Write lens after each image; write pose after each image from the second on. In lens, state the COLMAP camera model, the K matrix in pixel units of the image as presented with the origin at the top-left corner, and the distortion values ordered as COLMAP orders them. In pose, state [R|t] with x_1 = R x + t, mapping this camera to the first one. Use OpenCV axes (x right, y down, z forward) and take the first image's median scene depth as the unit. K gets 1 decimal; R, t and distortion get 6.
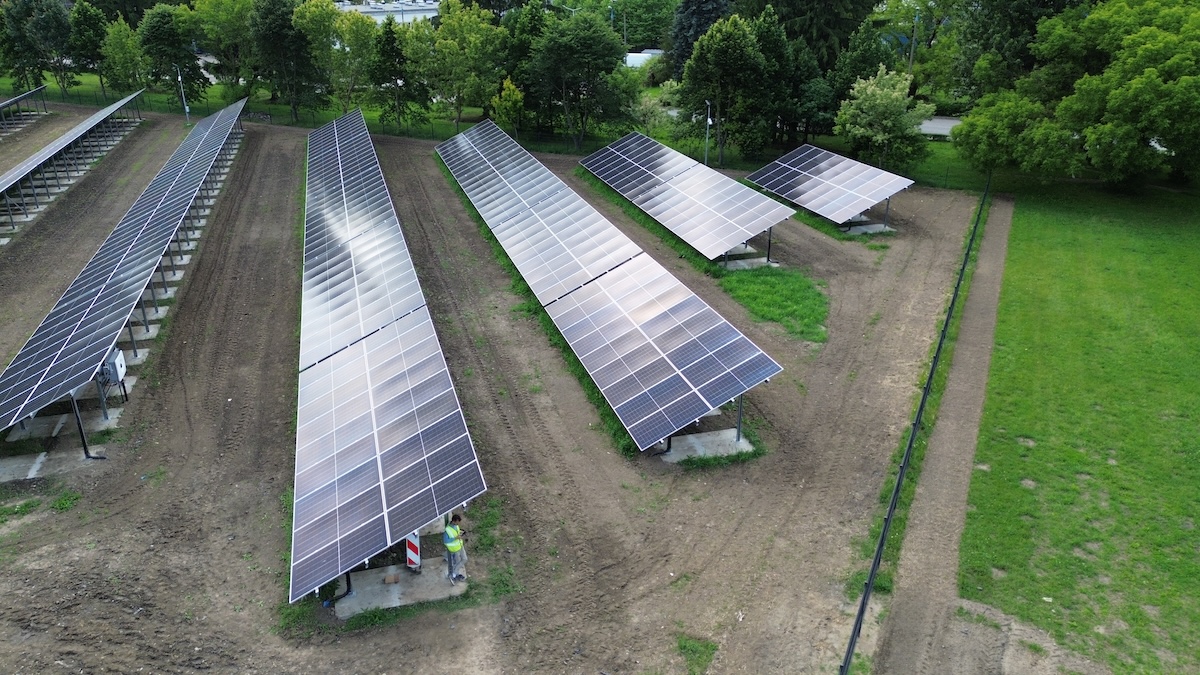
lens RADIAL K [[848.7, 0, 591.0], [0, 848.7, 340.9], [0, 0, 1]] dist [0.050053, -0.024827]
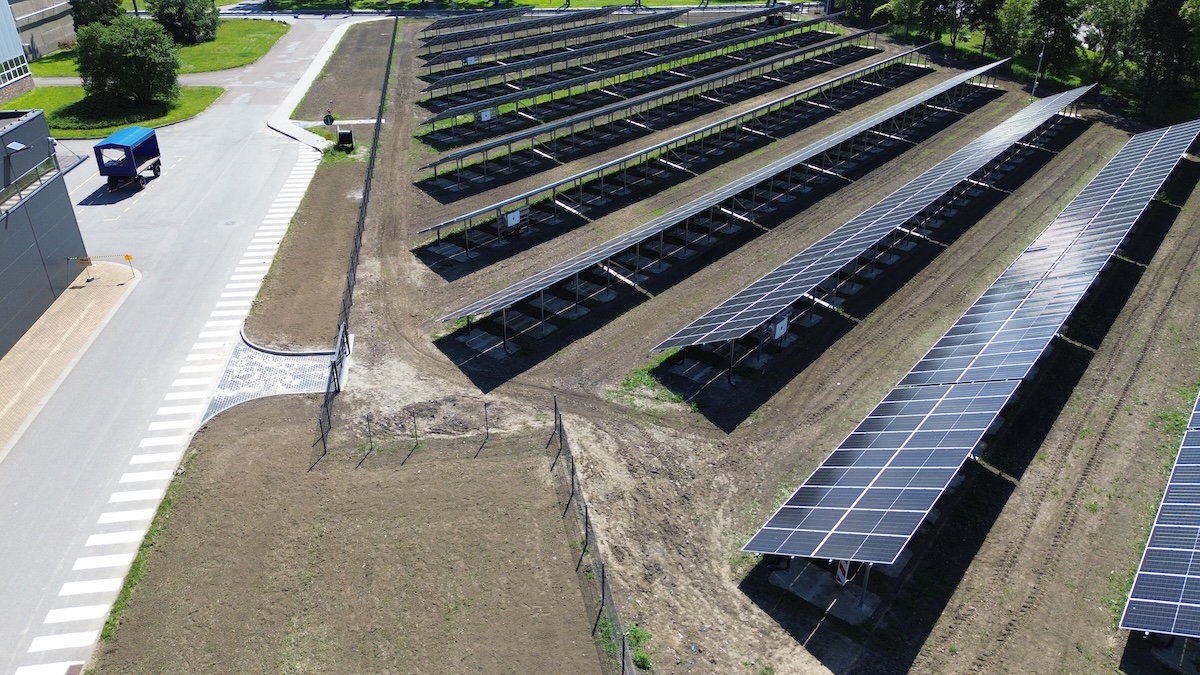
lens RADIAL K [[848.7, 0, 595.9], [0, 848.7, 334.7], [0, 0, 1]] dist [0.050053, -0.024827]
pose [[0.567873, 0.384413, -0.727837, 0.098955], [-0.326692, 0.916877, 0.229364, -0.065340], [0.755508, 0.107529, 0.646254, -0.030263]]
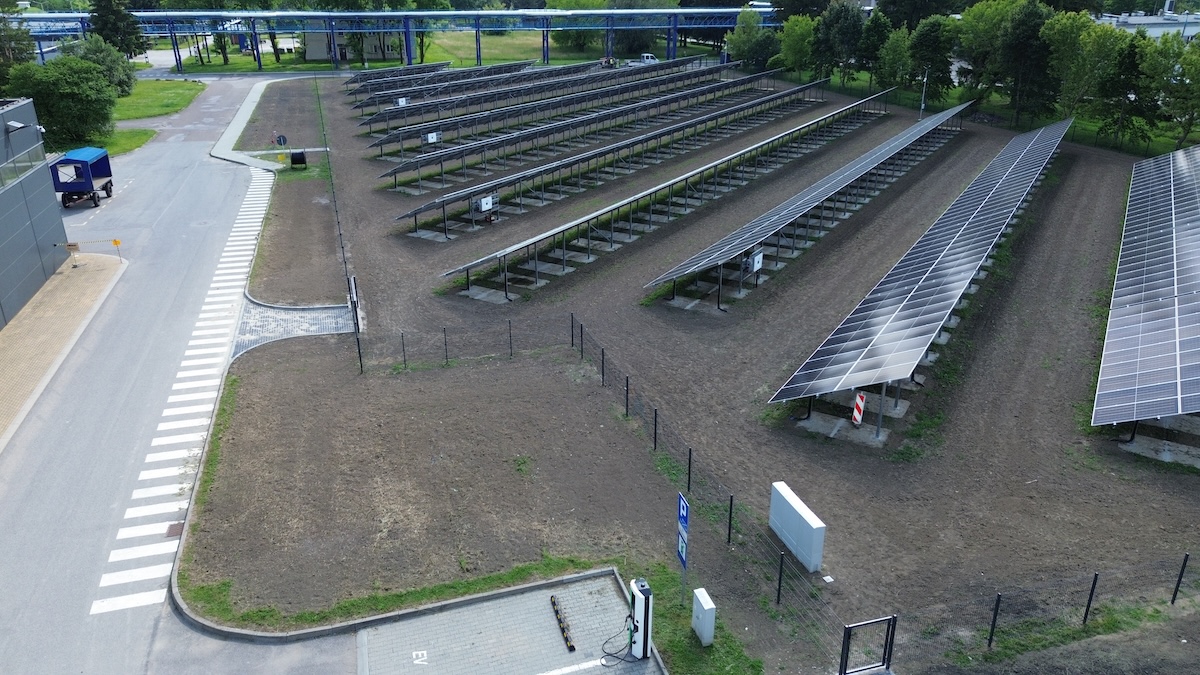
lens RADIAL K [[848.7, 0, 590.3], [0, 848.7, 341.9], [0, 0, 1]] dist [0.050053, -0.024827]
pose [[0.664794, 0.288888, -0.688907, 0.120622], [-0.292400, 0.949247, 0.115894, 0.028233], [0.687423, 0.124391, 0.715525, -0.091806]]
